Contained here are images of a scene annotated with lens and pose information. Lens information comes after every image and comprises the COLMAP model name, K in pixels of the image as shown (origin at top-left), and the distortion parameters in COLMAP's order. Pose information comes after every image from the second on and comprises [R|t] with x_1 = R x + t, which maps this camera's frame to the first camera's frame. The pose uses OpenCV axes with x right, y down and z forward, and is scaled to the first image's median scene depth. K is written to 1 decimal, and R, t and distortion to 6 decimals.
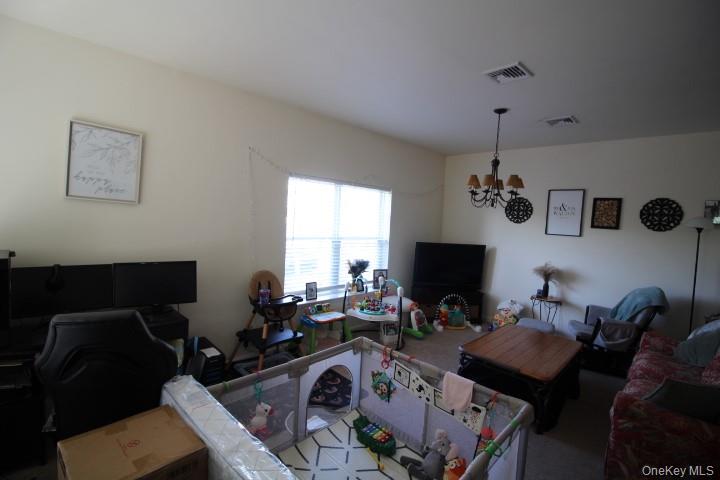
lens RADIAL K [[331.0, 0, 356.8], [0, 331.0, 236.7], [0, 0, 1]] dist [-0.000774, -0.013908]
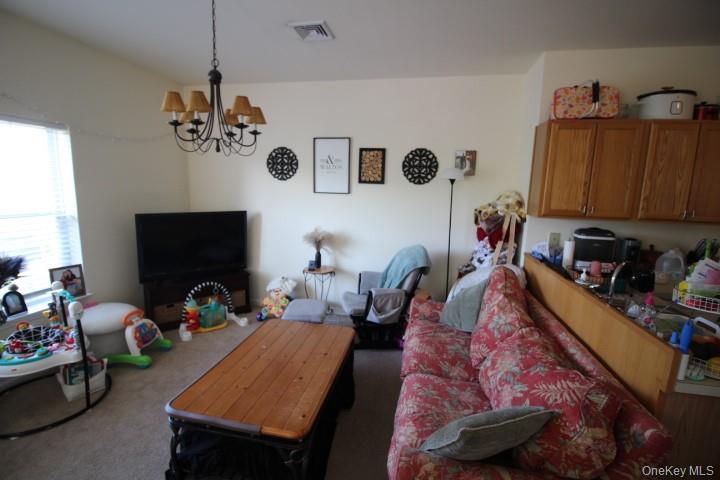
lens RADIAL K [[331.0, 0, 356.8], [0, 331.0, 236.7], [0, 0, 1]] dist [-0.000774, -0.013908]
pose [[0.829777, -0.116950, 0.545704, 0.224741], [0.053793, 0.990005, 0.130372, -0.001256], [-0.555496, -0.078825, 0.827774, 0.282952]]
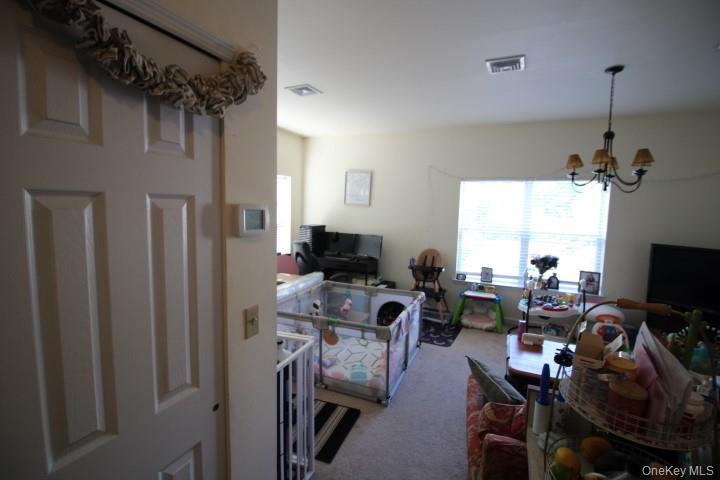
lens RADIAL K [[331.0, 0, 356.8], [0, 331.0, 236.7], [0, 0, 1]] dist [-0.000774, -0.013908]
pose [[0.362192, 0.038761, -0.931297, 0.777137], [-0.062915, 0.997873, 0.017063, 0.036997], [0.929978, 0.052412, 0.363860, 0.132086]]
